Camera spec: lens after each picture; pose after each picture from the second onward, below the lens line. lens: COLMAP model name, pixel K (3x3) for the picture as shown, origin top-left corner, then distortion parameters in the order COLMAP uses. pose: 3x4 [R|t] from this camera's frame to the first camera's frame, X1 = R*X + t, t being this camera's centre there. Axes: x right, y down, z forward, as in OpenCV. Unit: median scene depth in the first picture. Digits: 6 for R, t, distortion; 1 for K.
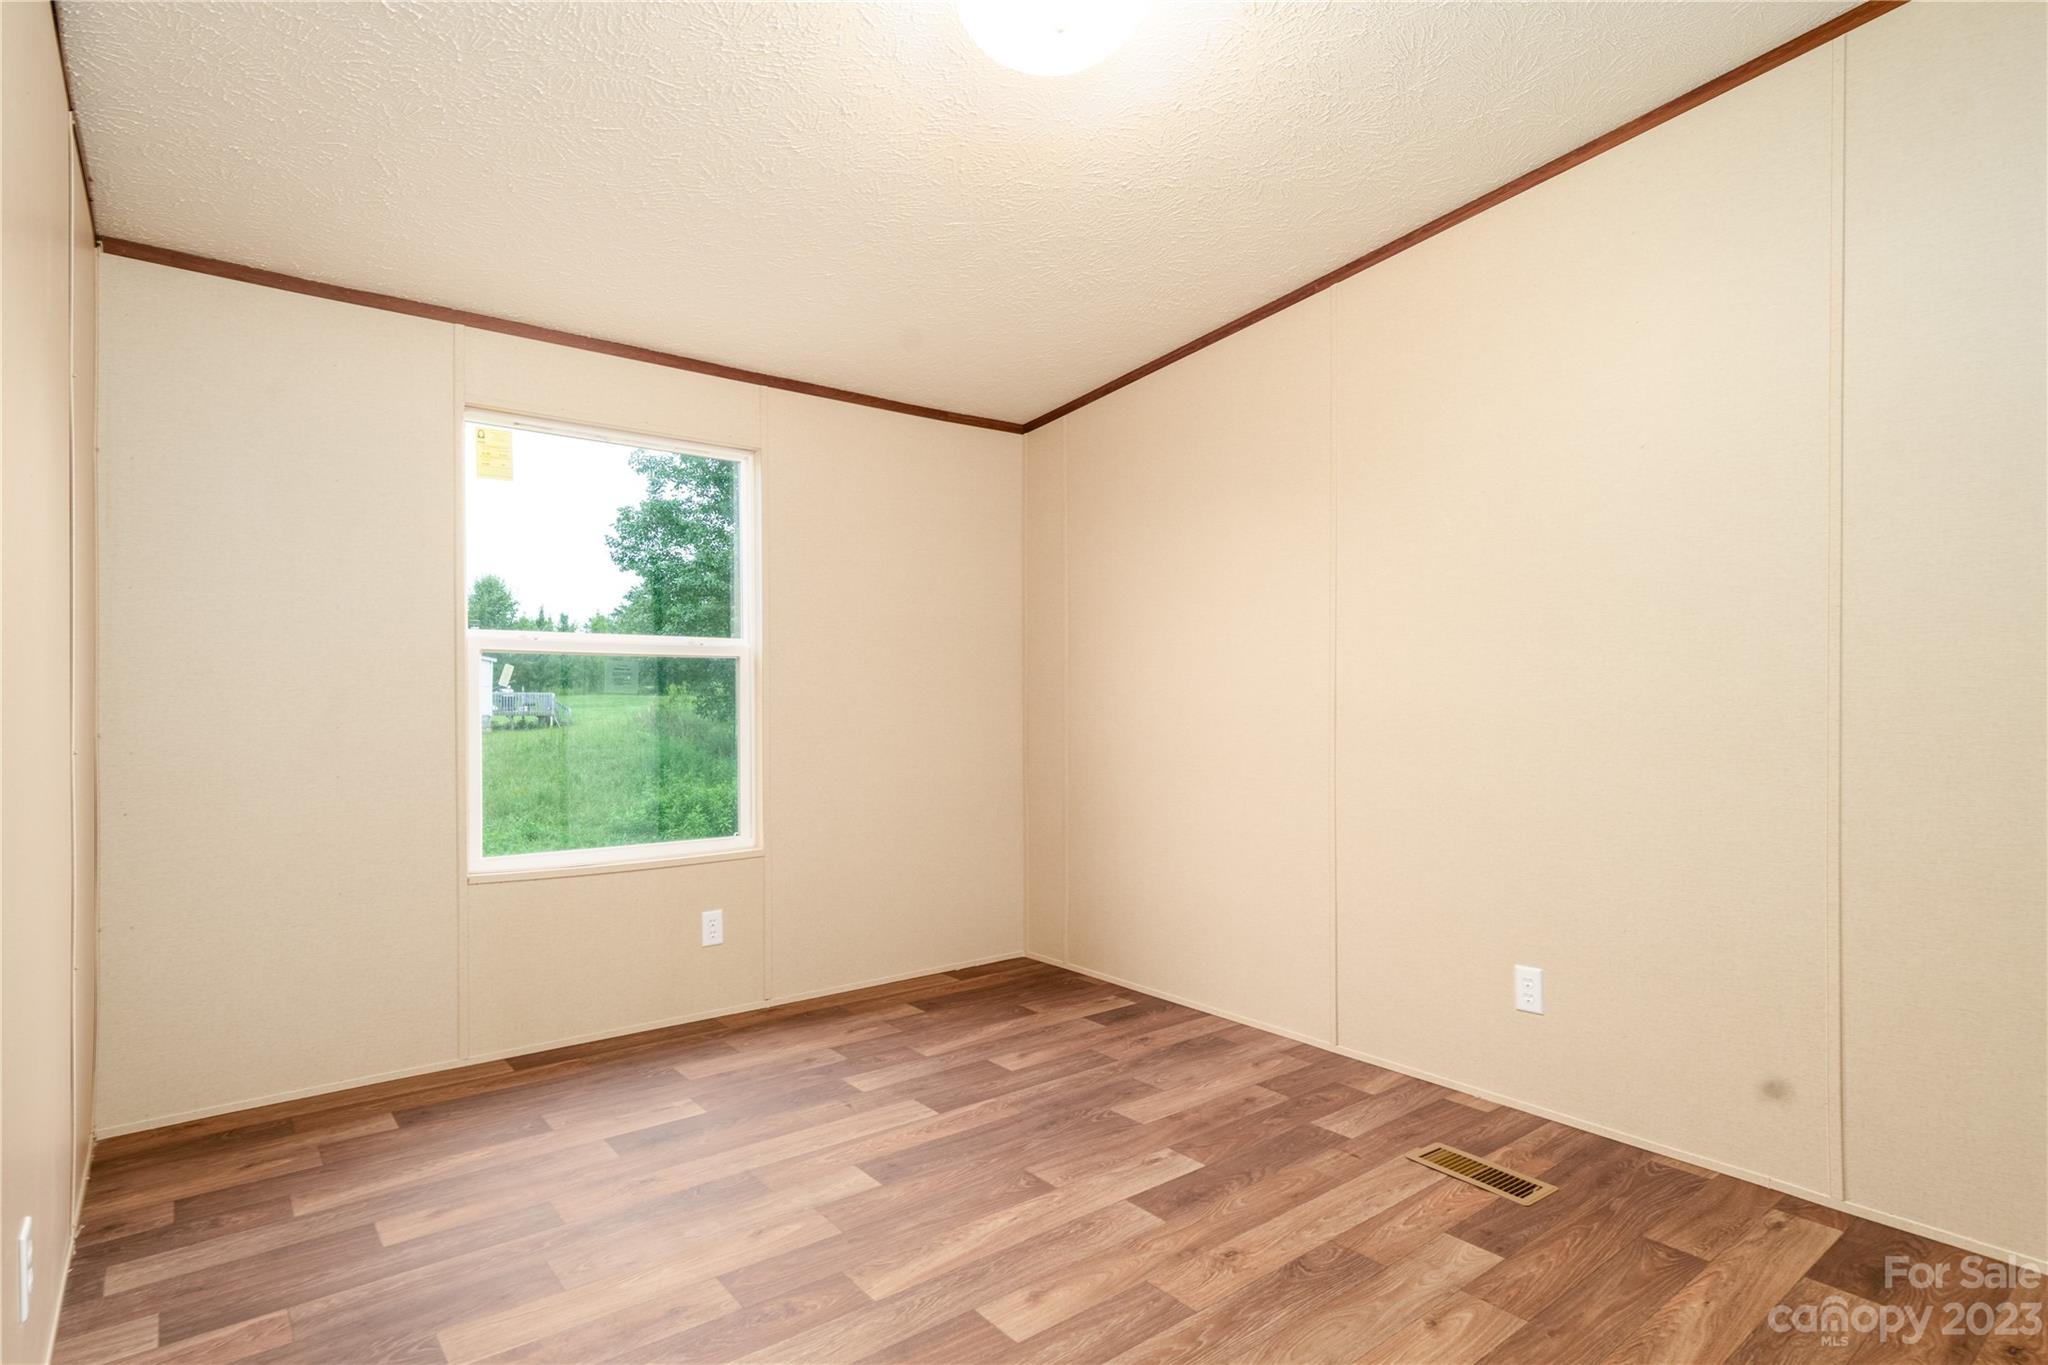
lens RADIAL K [[1044.5, 0, 1011.7], [0, 1044.5, 649.9], [0, 0, 1]] dist [0.000364, 0.003869]
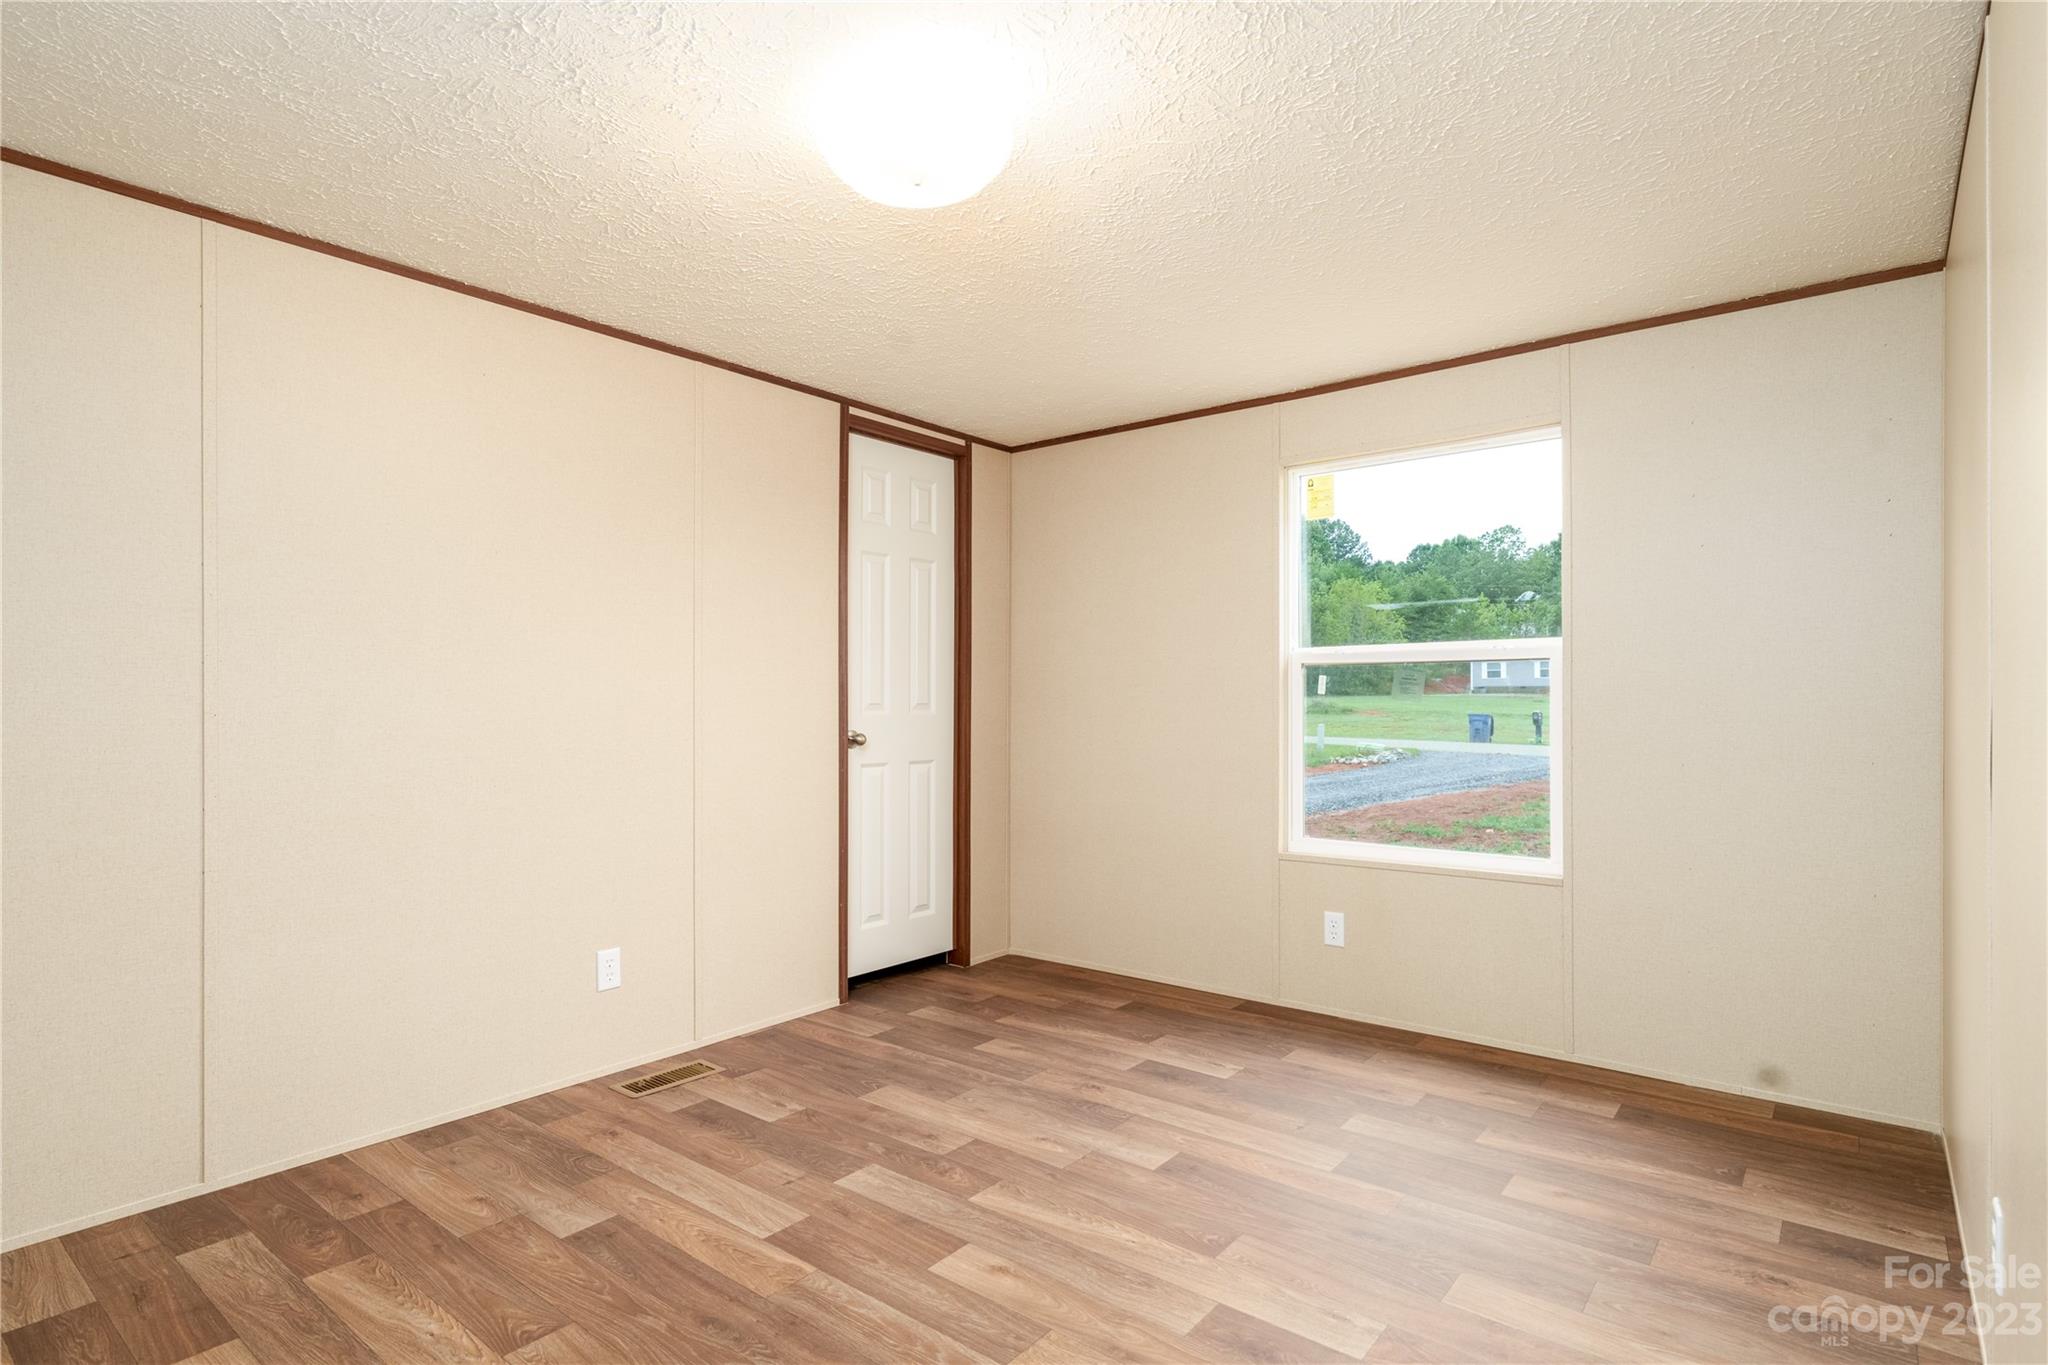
lens RADIAL K [[1044.5, 0, 1047.7], [0, 1044.5, 711.2], [0, 0, 1]] dist [0.000364, 0.003869]
pose [[0.229918, 0.004790, -0.973198, 0.795396], [0.045105, 0.998861, 0.015573, 0.029844], [0.972164, -0.047477, 0.229440, 0.625666]]
